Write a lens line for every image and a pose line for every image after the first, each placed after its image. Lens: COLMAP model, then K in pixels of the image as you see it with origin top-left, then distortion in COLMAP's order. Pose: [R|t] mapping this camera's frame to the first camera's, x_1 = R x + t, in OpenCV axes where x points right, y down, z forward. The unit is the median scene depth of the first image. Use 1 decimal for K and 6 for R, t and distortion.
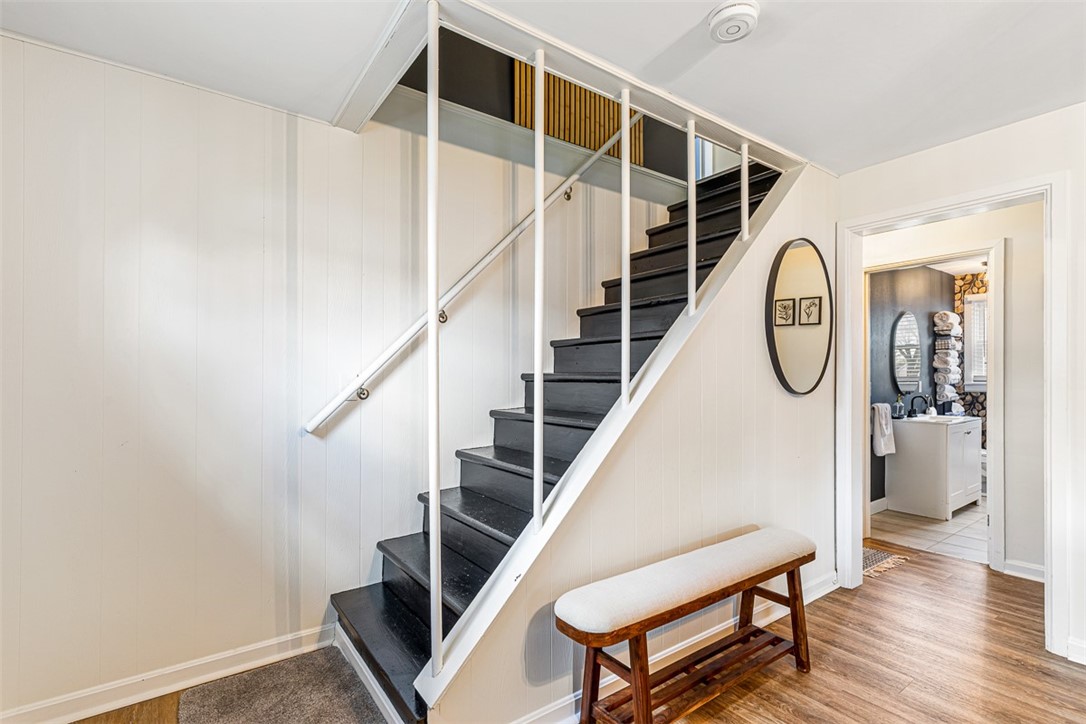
lens RADIAL K [[502.1, 0, 527.8], [0, 502.1, 377.6], [0, 0, 1]] dist [0.000225, -0.000083]
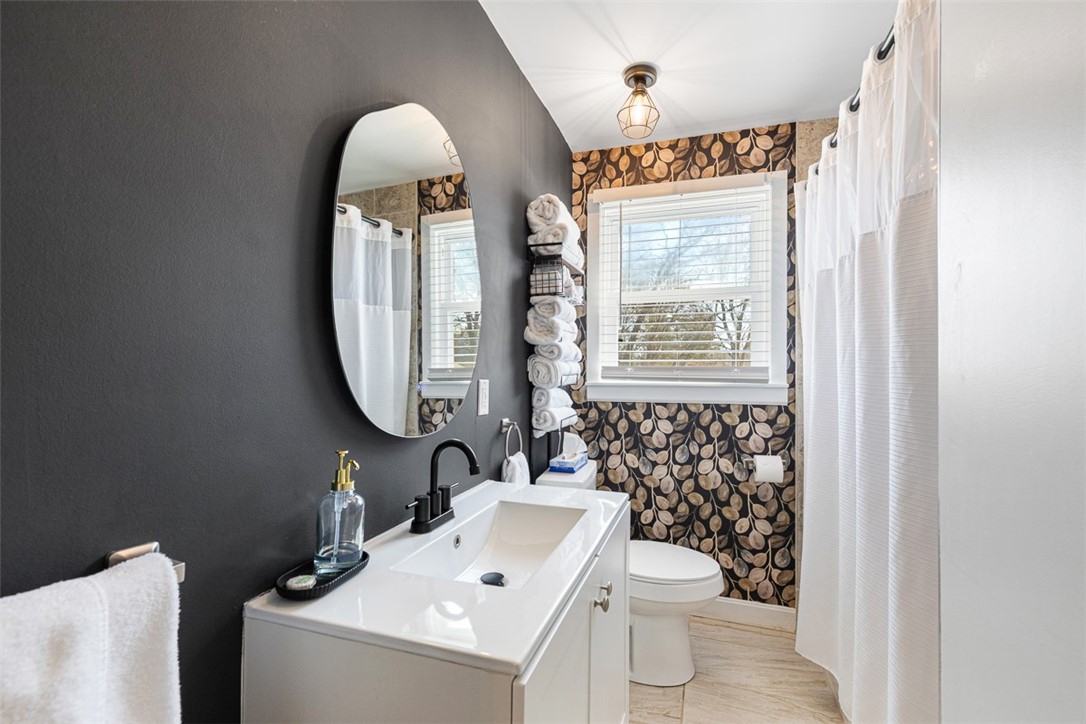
lens RADIAL K [[488.6, 0, 540.5], [0, 488.6, 368.5], [0, 0, 1]] dist [0.003159, -0.000288]
pose [[0.807622, 0.007054, 0.589658, 0.602575], [-0.007125, 0.999972, -0.002203, -0.000305], [-0.589657, -0.002422, 0.807650, 0.699581]]
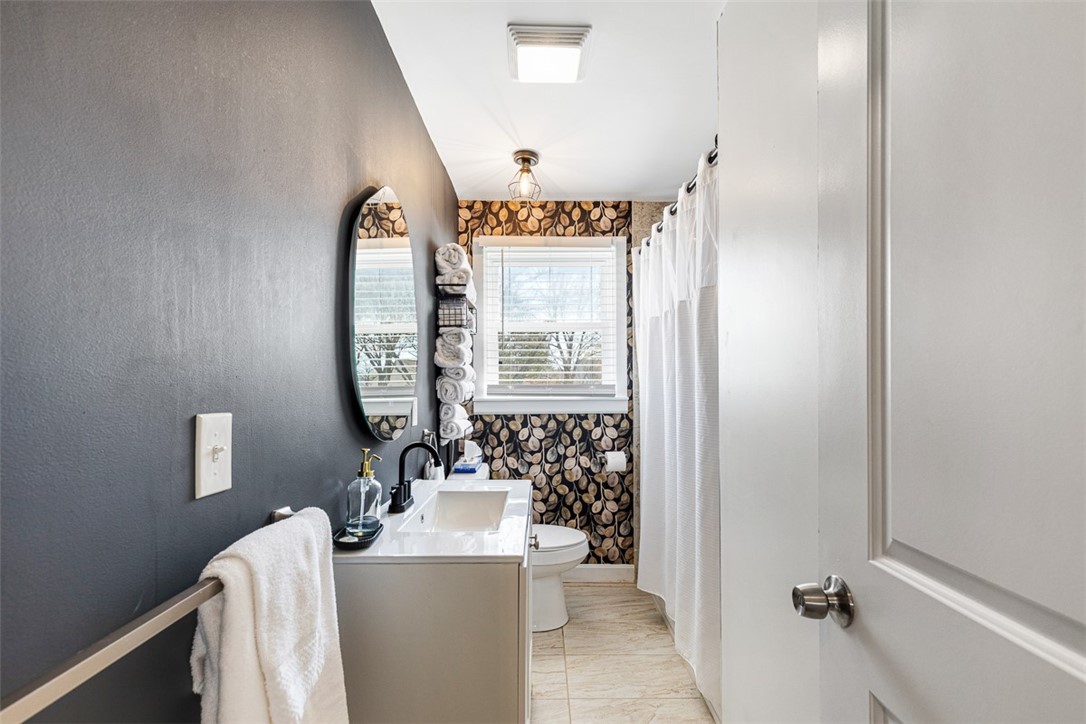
lens RADIAL K [[495.6, 0, 542.6], [0, 495.6, 385.4], [0, 0, 1]] dist [0.001586, -0.000040]
pose [[0.570254, 0.001478, 0.821467, 0.499931], [0.000893, 0.999997, -0.002418, -0.001710], [-0.821468, 0.002112, 0.570251, 0.670050]]
